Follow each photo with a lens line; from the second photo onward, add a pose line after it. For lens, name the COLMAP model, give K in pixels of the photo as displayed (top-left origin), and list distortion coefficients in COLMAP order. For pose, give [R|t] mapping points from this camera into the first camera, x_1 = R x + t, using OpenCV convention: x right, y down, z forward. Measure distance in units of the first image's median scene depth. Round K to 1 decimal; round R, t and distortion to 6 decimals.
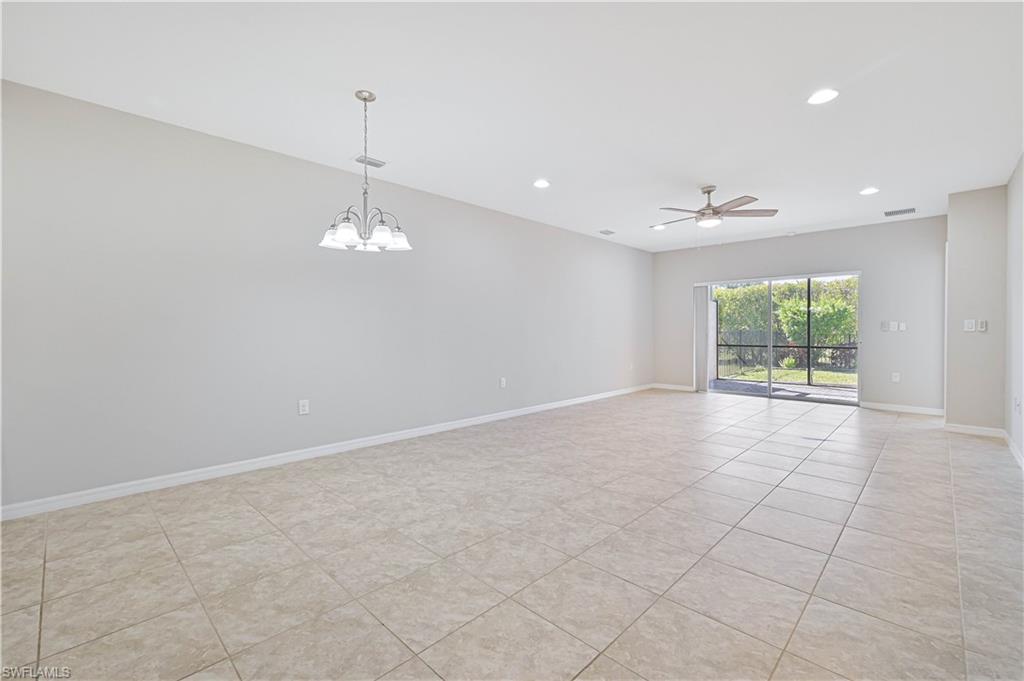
lens RADIAL K [[441.0, 0, 515.0], [0, 441.0, 335.0], [0, 0, 1]] dist [-0.000620, 0.000054]
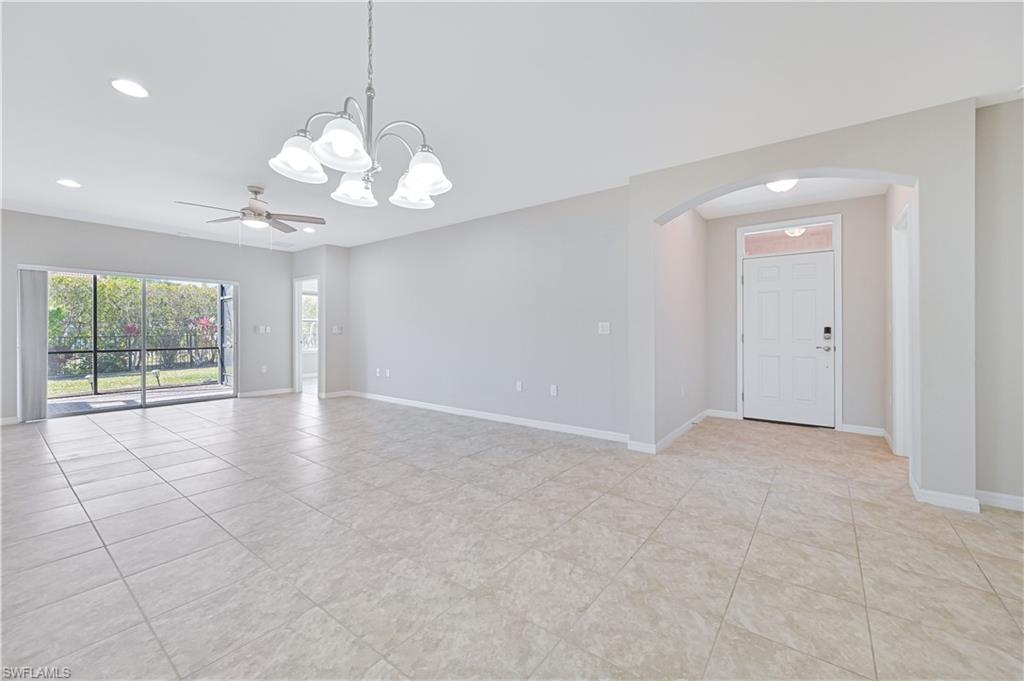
lens RADIAL K [[406.6, 0, 515.4], [0, 406.6, 333.9], [0, 0, 1]] dist [-0.002135, -0.000012]
pose [[-0.116163, -0.007026, 0.993205, -0.892307], [0.013192, 0.999876, 0.008617, -0.016584], [-0.993143, 0.014103, -0.116056, 0.902472]]
